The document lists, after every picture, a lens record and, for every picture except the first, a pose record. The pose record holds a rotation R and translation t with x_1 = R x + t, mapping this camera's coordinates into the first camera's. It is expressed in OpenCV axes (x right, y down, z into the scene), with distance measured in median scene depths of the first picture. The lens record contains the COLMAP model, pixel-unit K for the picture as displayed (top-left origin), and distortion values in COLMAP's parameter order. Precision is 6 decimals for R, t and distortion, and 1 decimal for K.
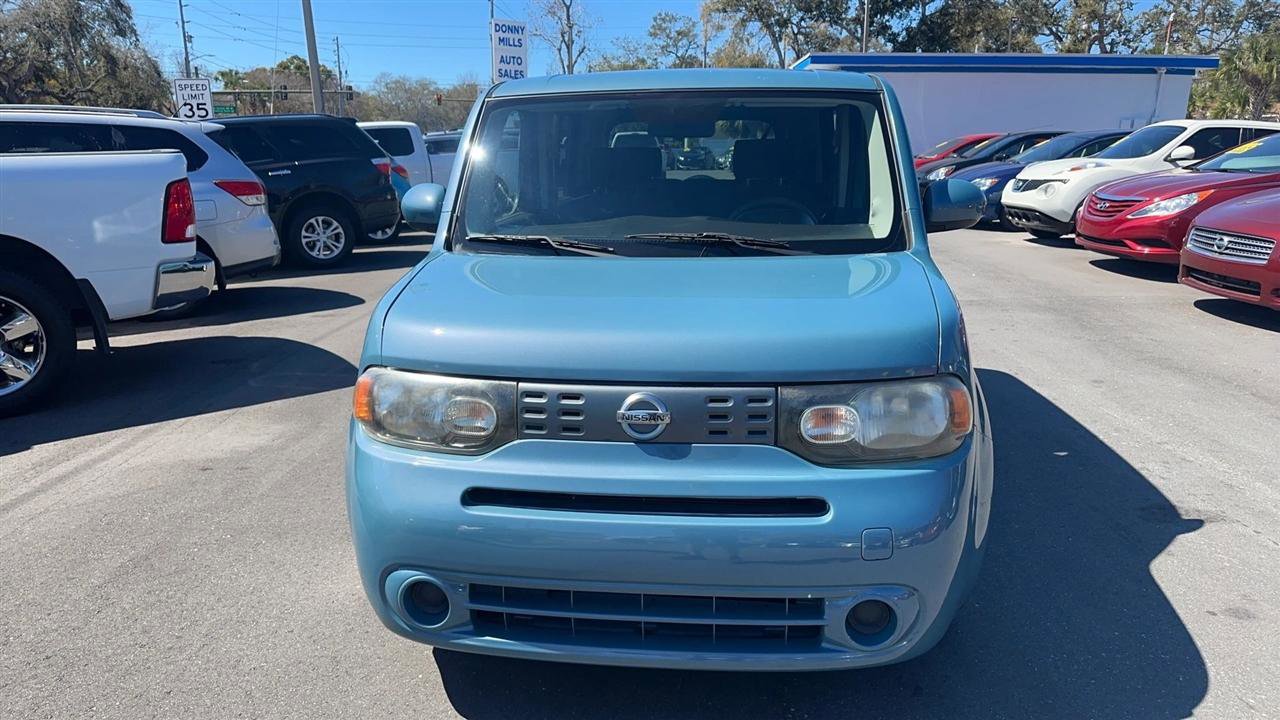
lens RADIAL K [[863.3, 0, 634.1], [0, 863.3, 373.1], [0, 0, 1]] dist [0.040656, -0.048684]
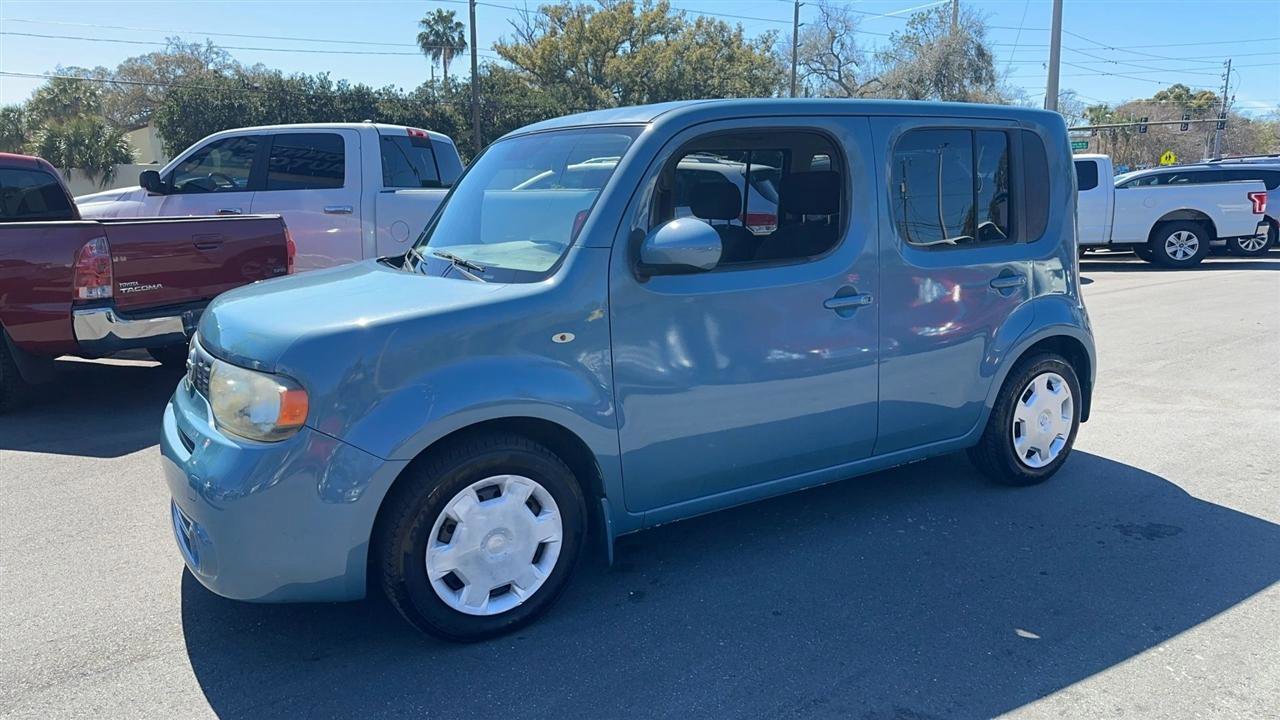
lens RADIAL K [[863.3, 0, 638.8], [0, 863.3, 364.4], [0, 0, 1]] dist [0.040656, -0.048684]
pose [[0.605943, 0.158054, -0.779649, 0.088703], [-0.195433, 0.979605, 0.046700, -0.009111], [0.771129, 0.124071, 0.624473, 0.036619]]
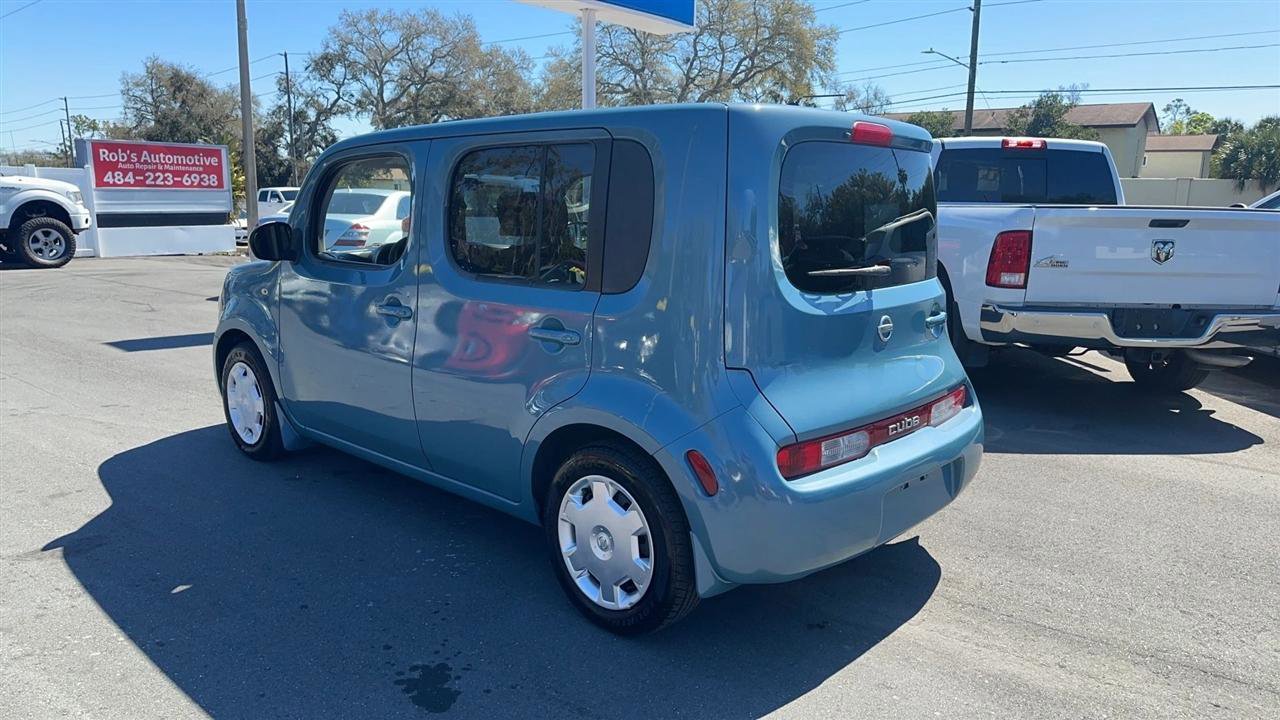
lens RADIAL K [[863.3, 0, 627.1], [0, 863.3, 354.4], [0, 0, 1]] dist [0.040656, -0.048684]
pose [[-0.603583, 0.140717, -0.784785, 0.092457], [-0.209983, 0.921496, 0.326729, -0.048549], [0.769152, 0.361999, -0.526651, 0.182355]]
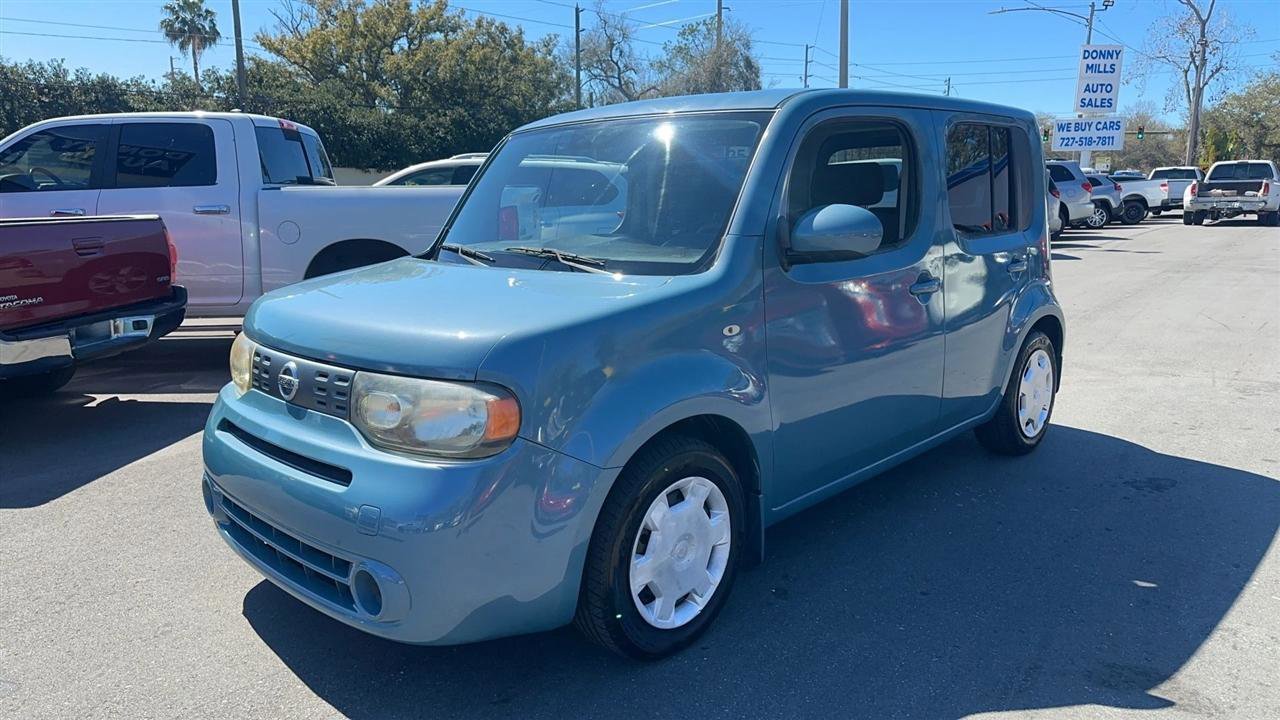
lens RADIAL K [[863.3, 0, 639.7], [0, 863.3, 361.9], [0, 0, 1]] dist [0.040656, -0.048684]
pose [[0.787952, 0.117785, -0.604366, 0.064157], [-0.150350, 0.988627, -0.003348, -0.002688], [0.597098, 0.093505, 0.796700, 0.016692]]
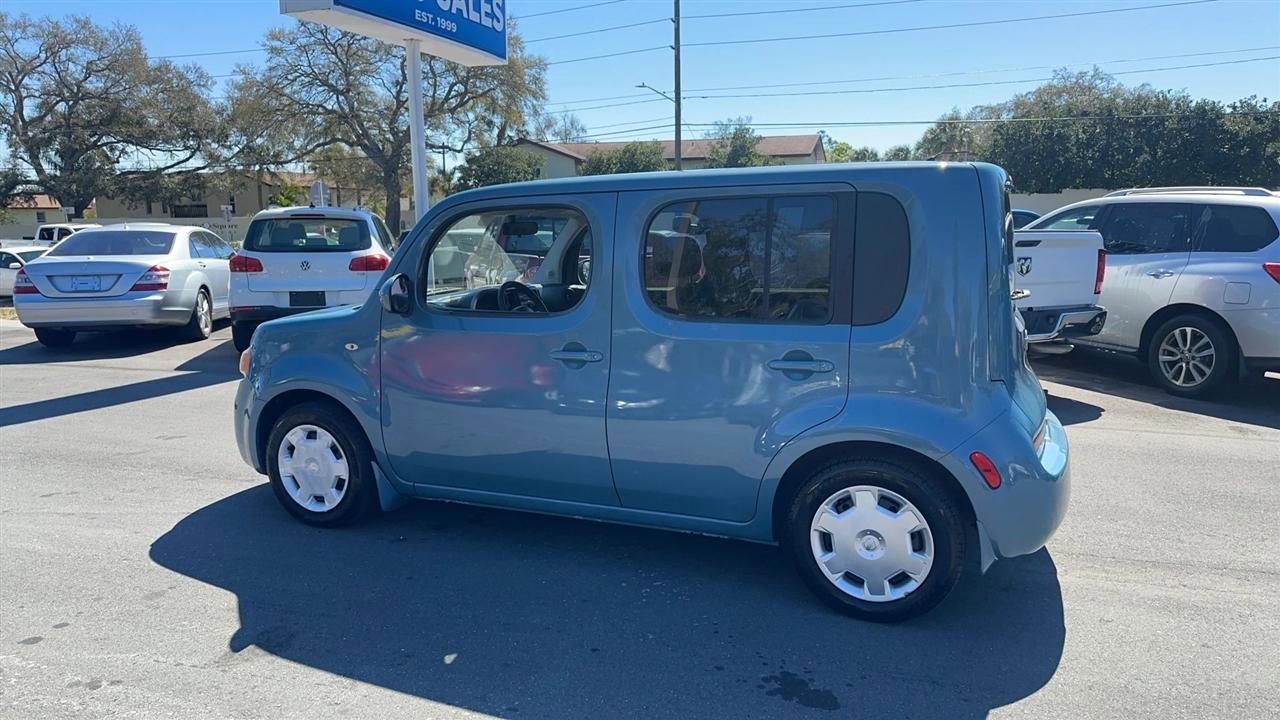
lens RADIAL K [[863.3, 0, 630.9], [0, 863.3, 359.7], [0, 0, 1]] dist [0.040656, -0.048684]
pose [[-0.297291, 0.158922, -0.941468, 0.123178], [-0.230851, 0.944830, 0.232387, -0.039900], [0.926459, 0.286425, -0.244203, 0.139370]]
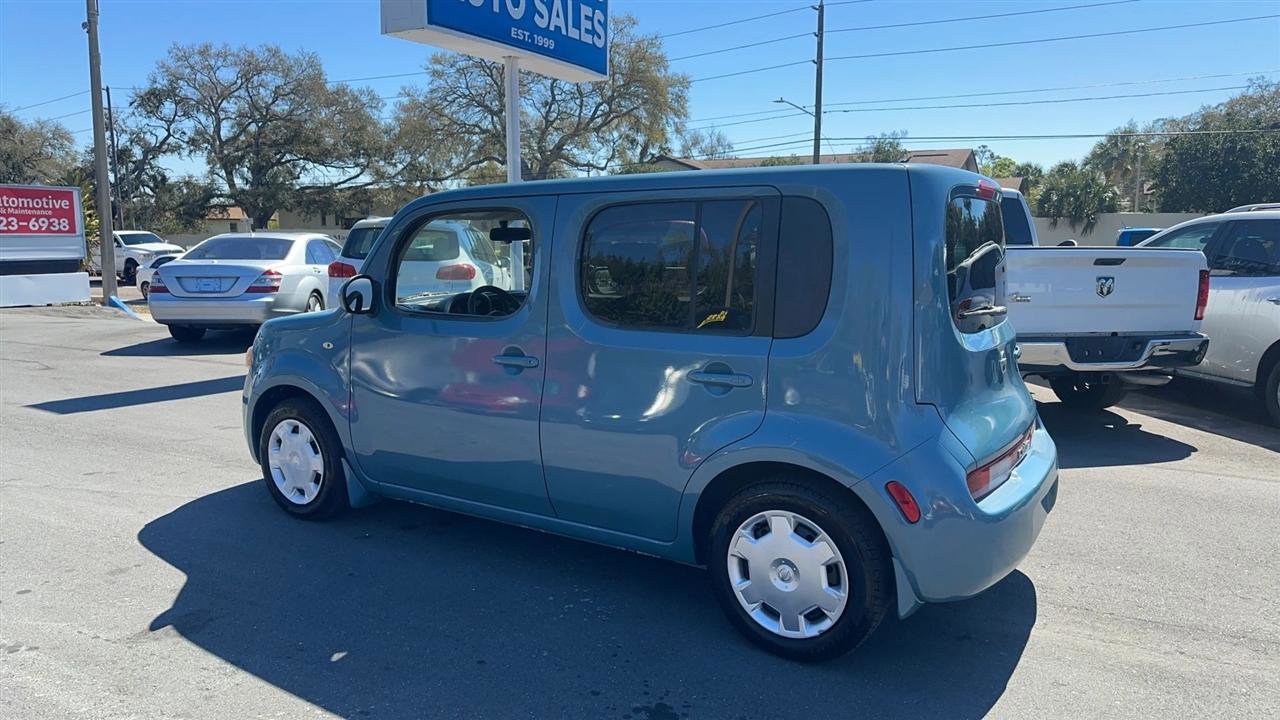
lens RADIAL K [[863.3, 0, 628.1], [0, 863.3, 355.4], [0, 0, 1]] dist [0.040656, -0.048684]
pose [[-0.456770, 0.123492, -0.880972, 0.111754], [-0.225965, 0.941730, 0.249168, -0.043713], [0.860408, 0.312881, -0.402249, 0.159575]]
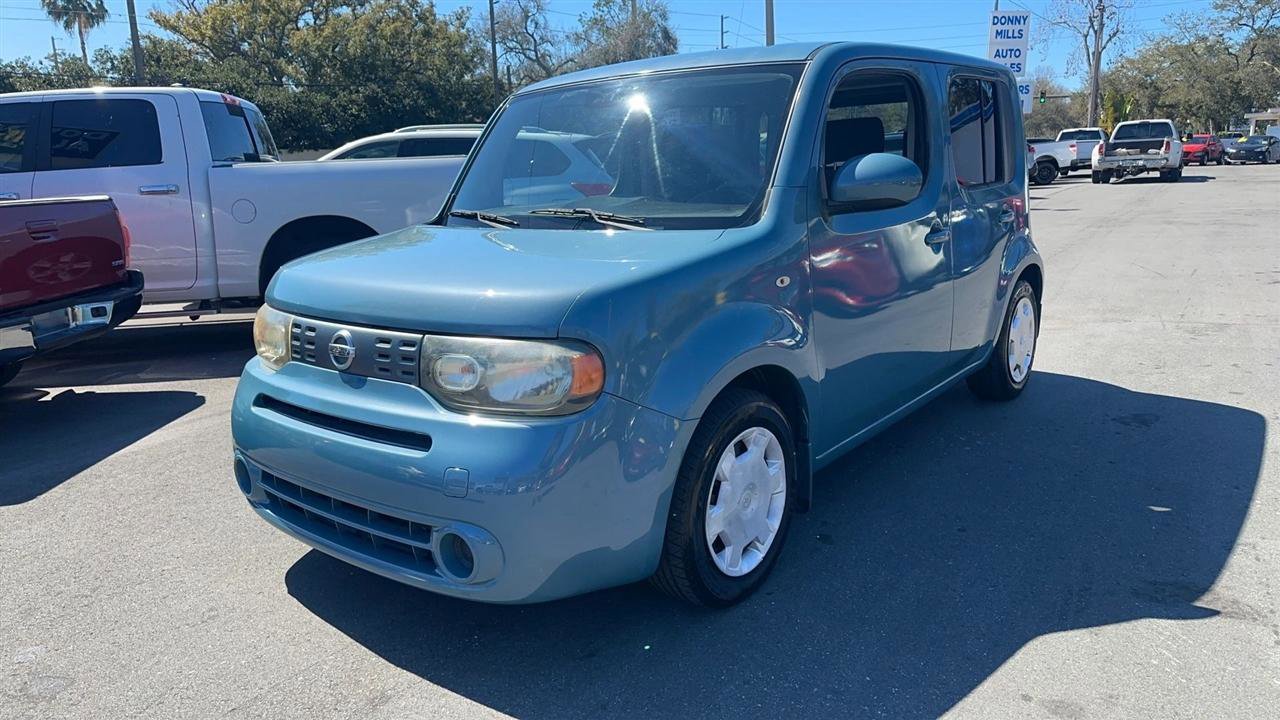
lens RADIAL K [[863.3, 0, 637.6], [0, 863.3, 362.7], [0, 0, 1]] dist [0.040656, -0.048684]
pose [[0.840360, 0.097796, -0.533133, 0.055762], [-0.106770, 0.994184, 0.014072, 0.000367], [0.531409, 0.045097, 0.845914, 0.010631]]
